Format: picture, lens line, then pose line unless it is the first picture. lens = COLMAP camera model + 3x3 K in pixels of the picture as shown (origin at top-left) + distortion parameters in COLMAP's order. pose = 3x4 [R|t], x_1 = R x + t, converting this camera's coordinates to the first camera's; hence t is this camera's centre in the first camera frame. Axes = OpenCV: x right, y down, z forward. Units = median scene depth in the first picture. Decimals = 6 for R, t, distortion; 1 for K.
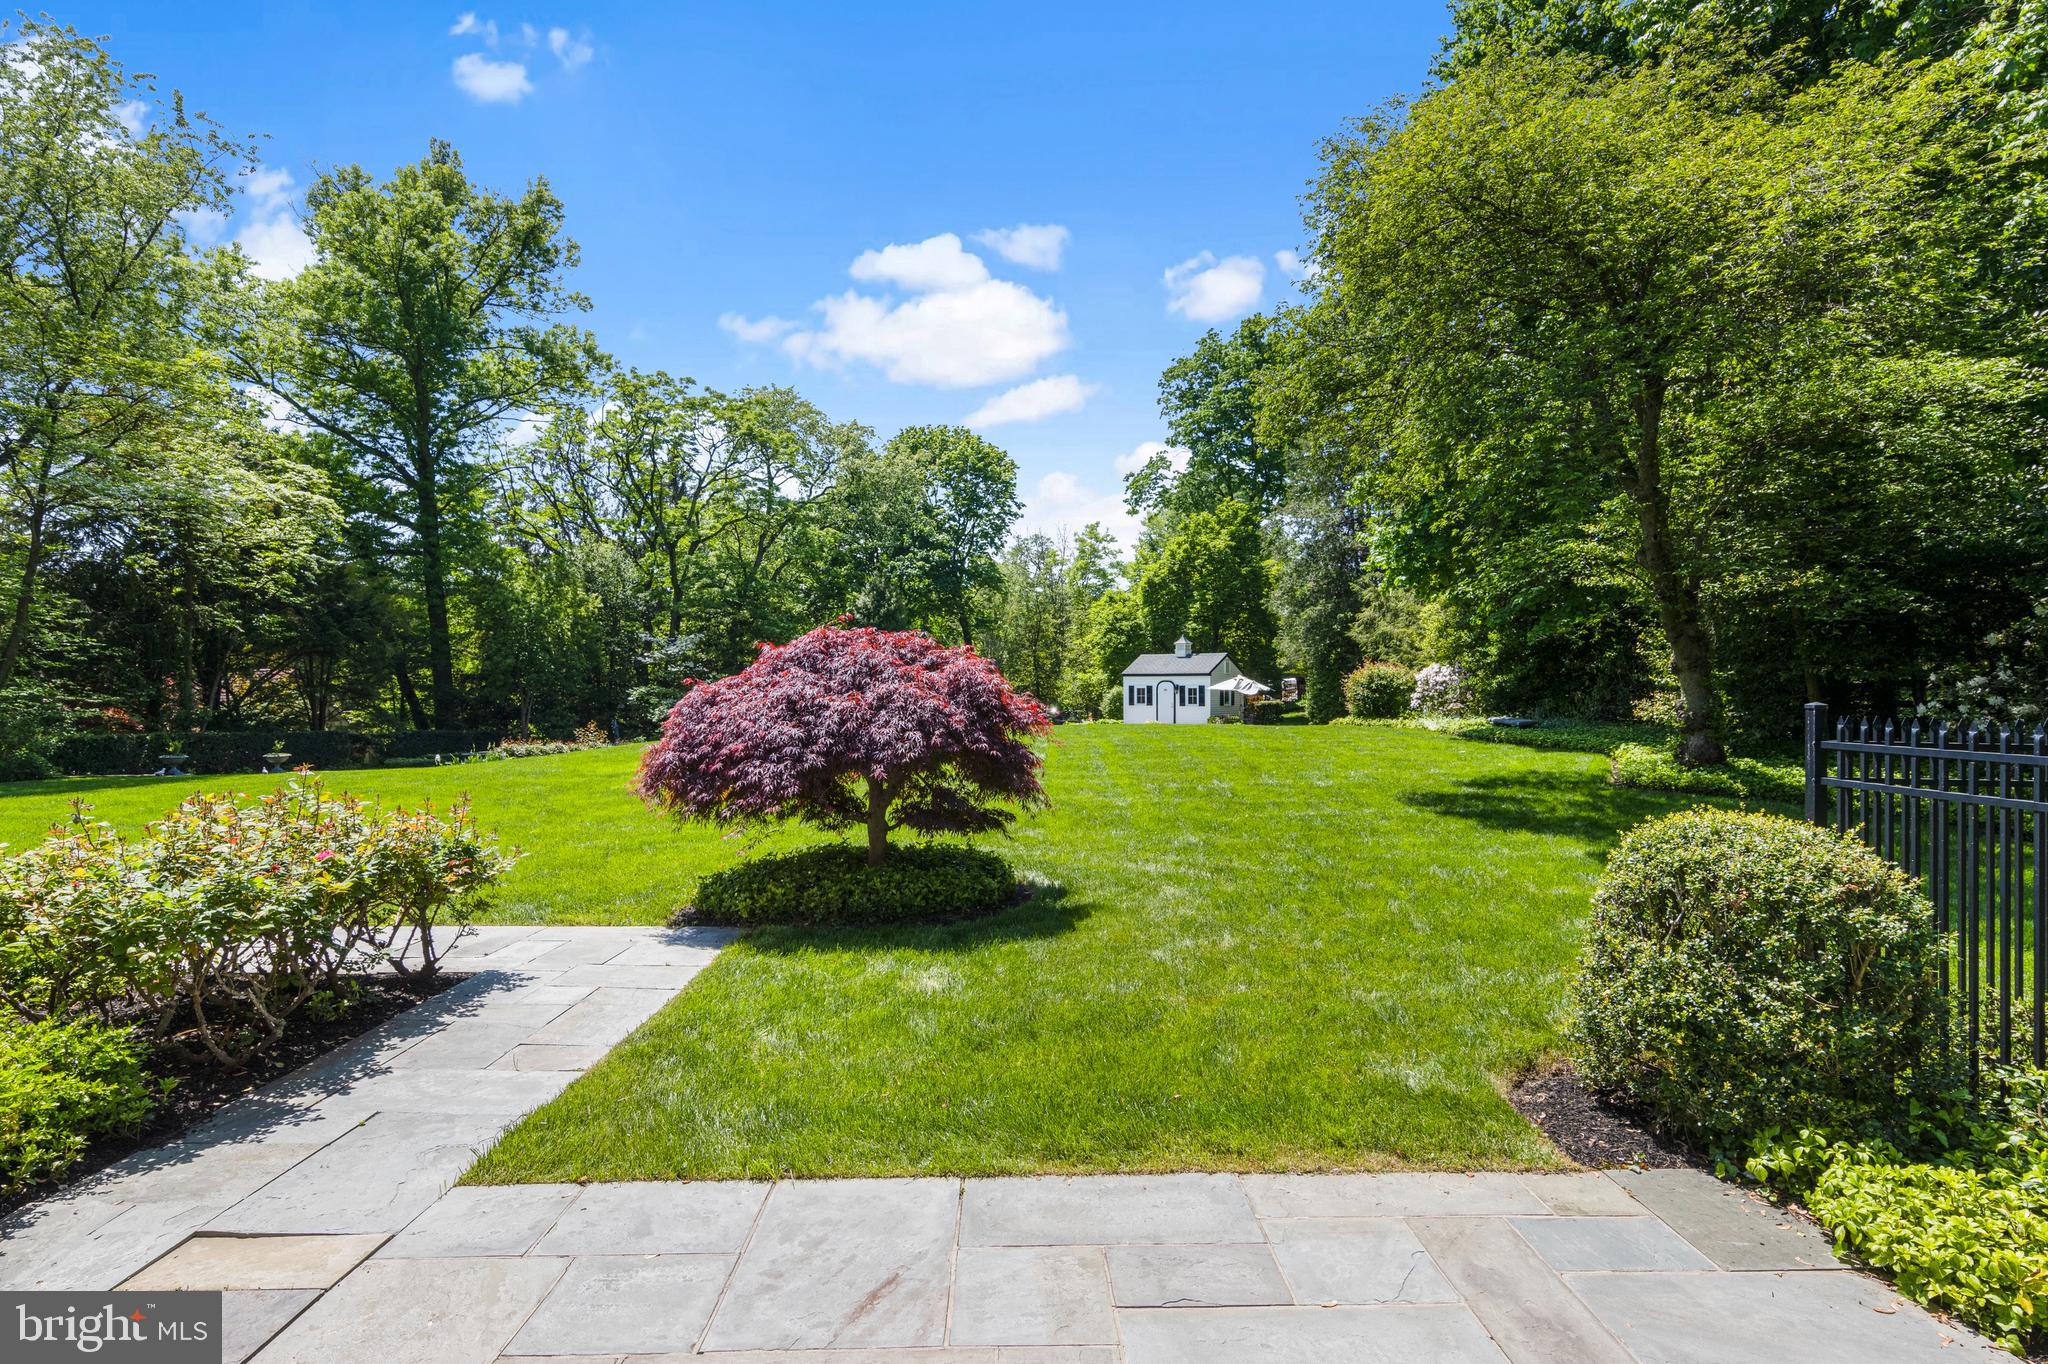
lens RADIAL K [[1064.5, 0, 1027.0], [0, 1064.5, 682.2], [0, 0, 1]] dist [0.018384, -0.008106]
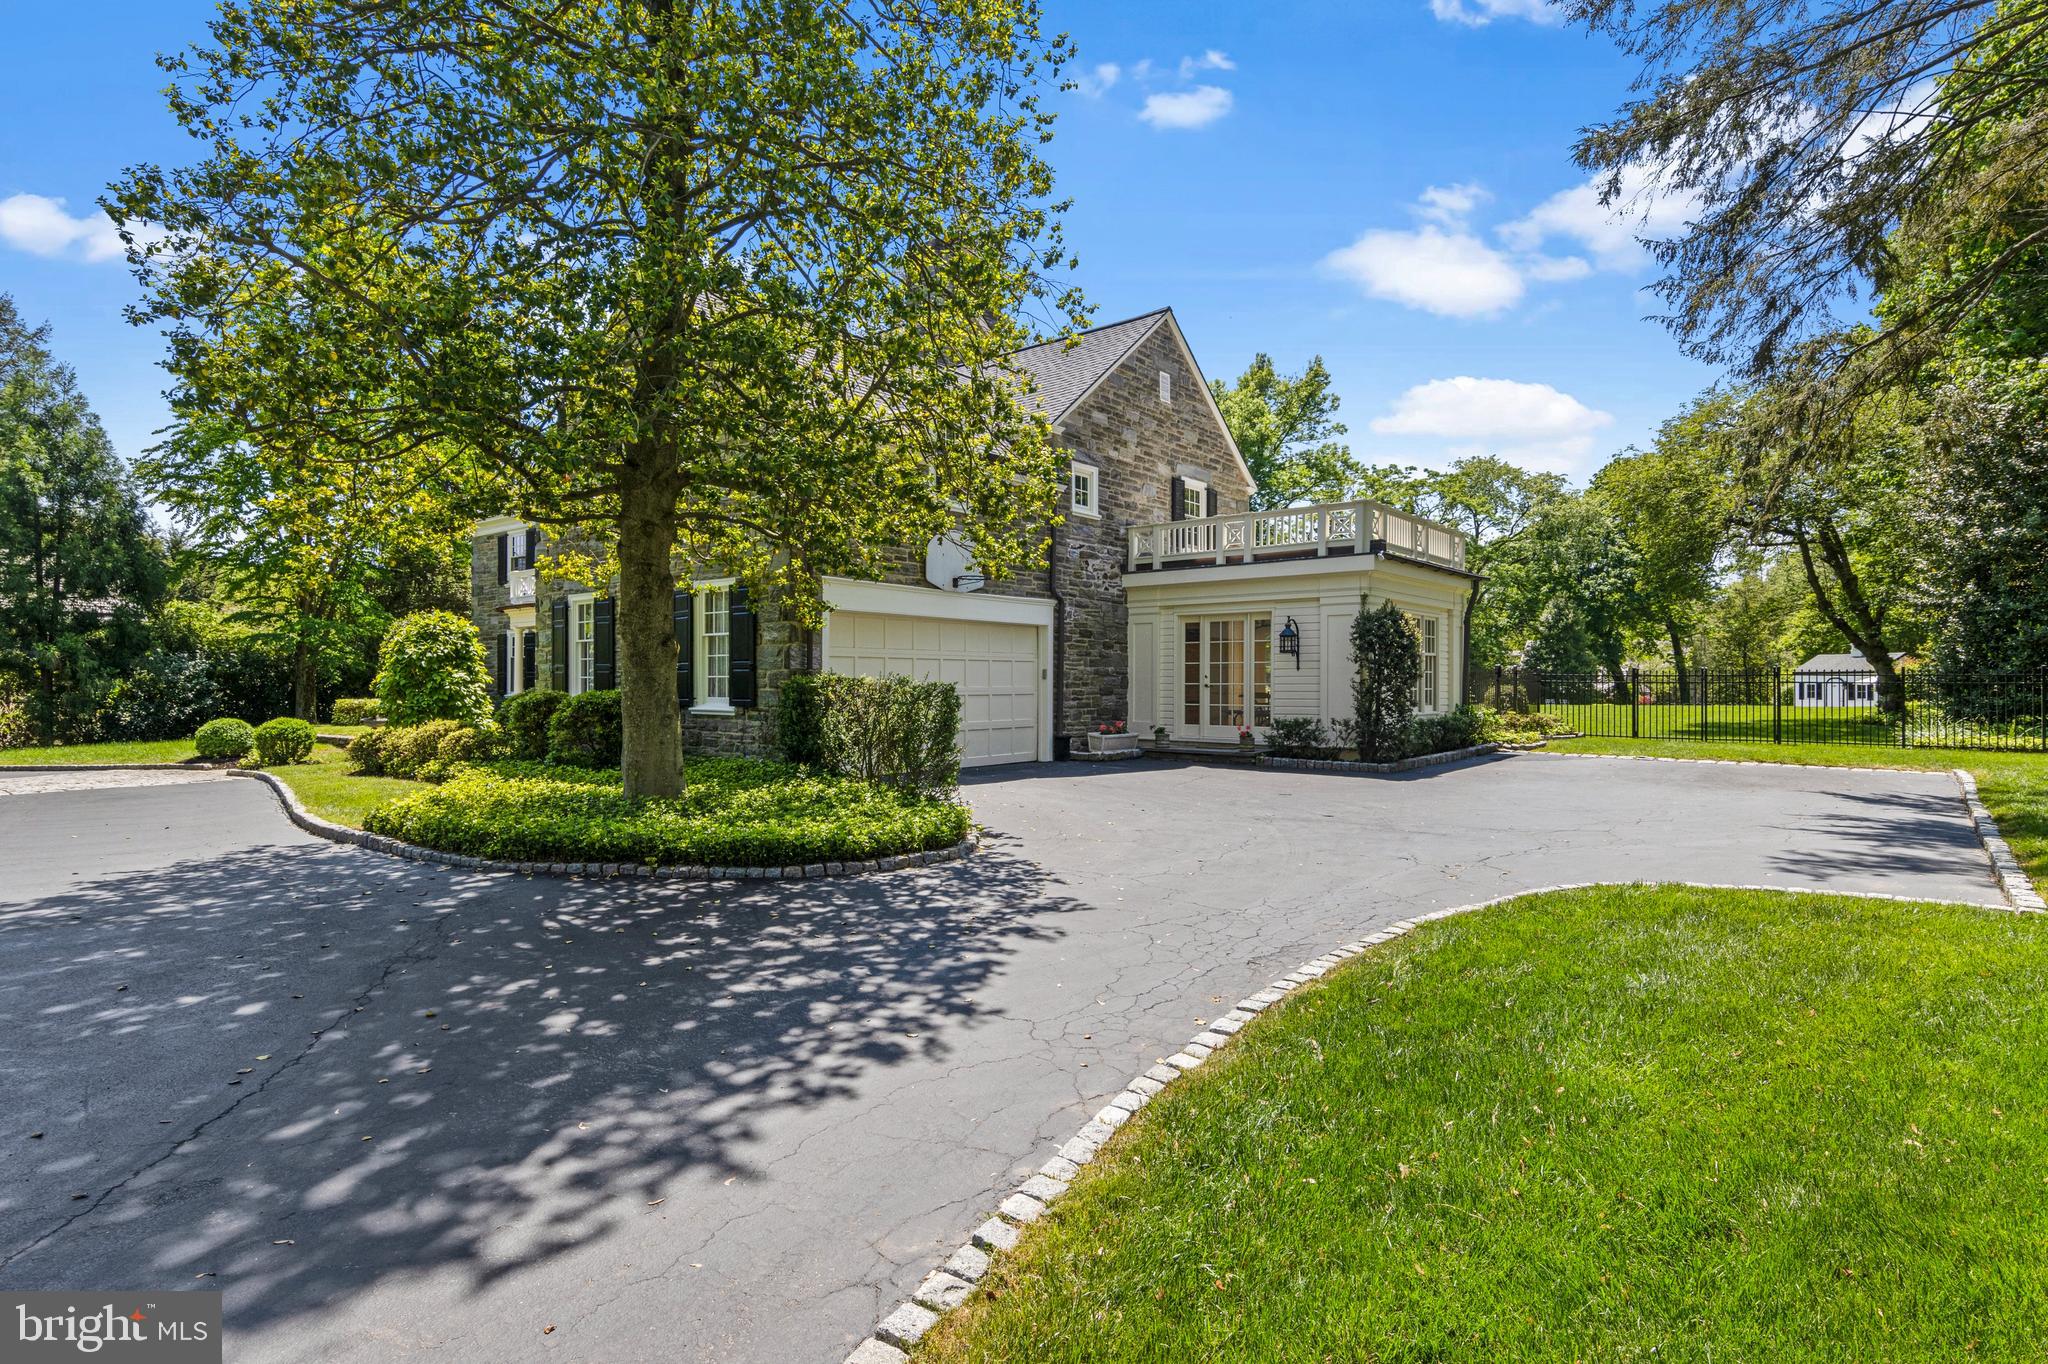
lens RADIAL K [[1064.5, 0, 1020.3], [0, 1064.5, 675.1], [0, 0, 1]] dist [0.018384, -0.008106]
pose [[0.771725, 0.000827, -0.635955, 0.179676], [-0.005697, 0.999968, -0.005612, 0.006468], [0.635930, 0.007954, 0.771705, -0.416349]]
